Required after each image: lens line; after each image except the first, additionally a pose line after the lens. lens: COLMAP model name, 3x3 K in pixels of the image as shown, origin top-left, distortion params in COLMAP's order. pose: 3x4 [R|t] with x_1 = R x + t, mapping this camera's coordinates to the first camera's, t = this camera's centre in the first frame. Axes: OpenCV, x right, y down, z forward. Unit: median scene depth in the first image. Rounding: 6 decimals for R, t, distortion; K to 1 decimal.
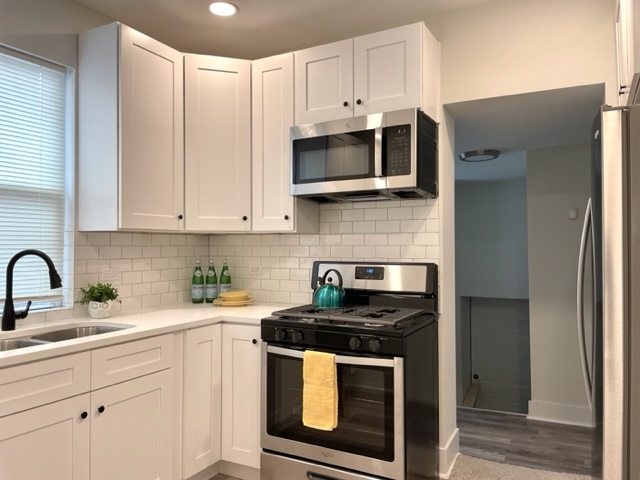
lens RADIAL K [[494.1, 0, 320.0], [0, 494.1, 240.0], [0, 0, 1]] dist [0.096439, -0.145118]
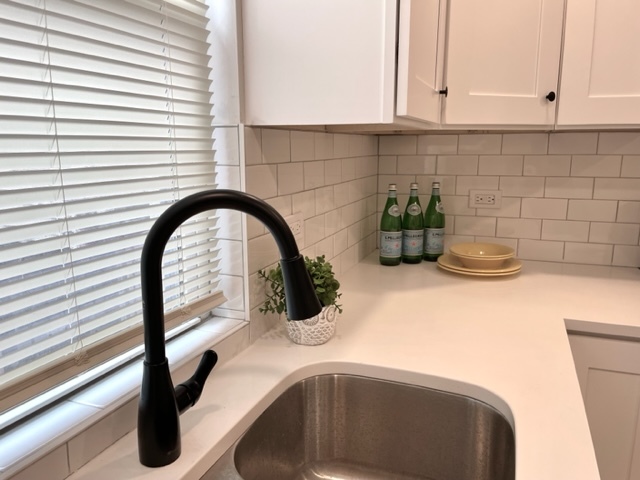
lens RADIAL K [[496.5, 0, 318.2], [0, 496.5, 243.3], [0, 0, 1]] dist [0.097469, -0.148951]
pose [[0.993949, -0.024302, 0.107118, -0.466061], [0.001956, 0.978977, 0.203960, -0.007338], [-0.109823, -0.202516, 0.973101, 0.598439]]
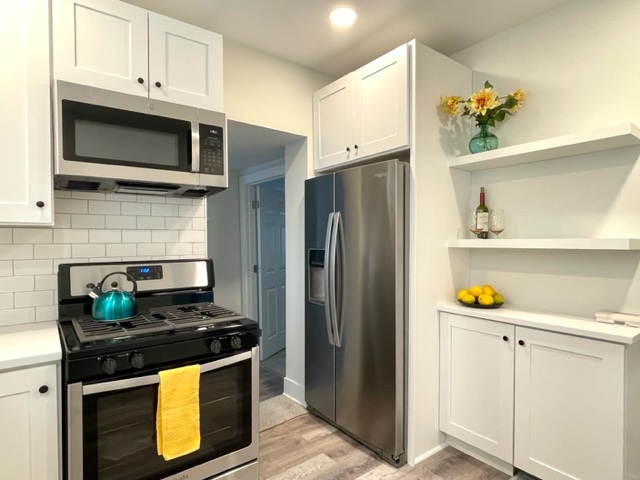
lens RADIAL K [[368.5, 0, 321.7], [0, 368.5, 243.6], [0, 0, 1]] dist [0.003149, 0.000597]
pose [[0.408418, -0.010119, 0.912739, -0.415079], [-0.006933, 0.999875, 0.014187, 0.000354], [-0.912769, -0.012122, 0.408297, 0.448210]]
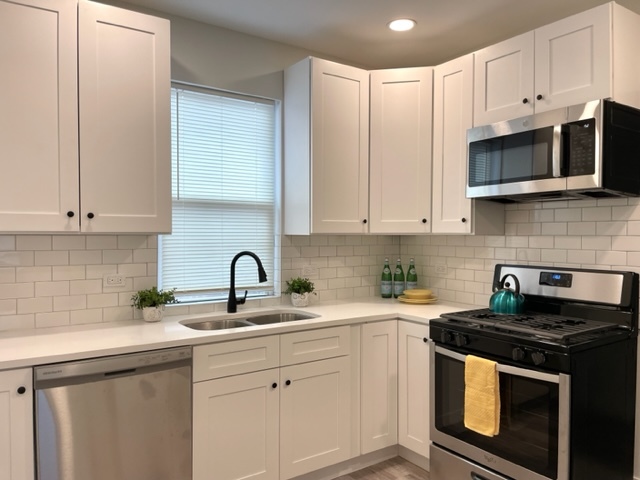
lens RADIAL K [[496.5, 0, 318.2], [0, 496.5, 243.3], [0, 0, 1]] dist [0.097469, -0.148951]
pose [[0.888990, 0.011510, -0.457781, 0.144777], [0.003617, 0.999476, 0.032152, -0.034639], [0.457912, -0.030239, 0.888483, -0.040462]]
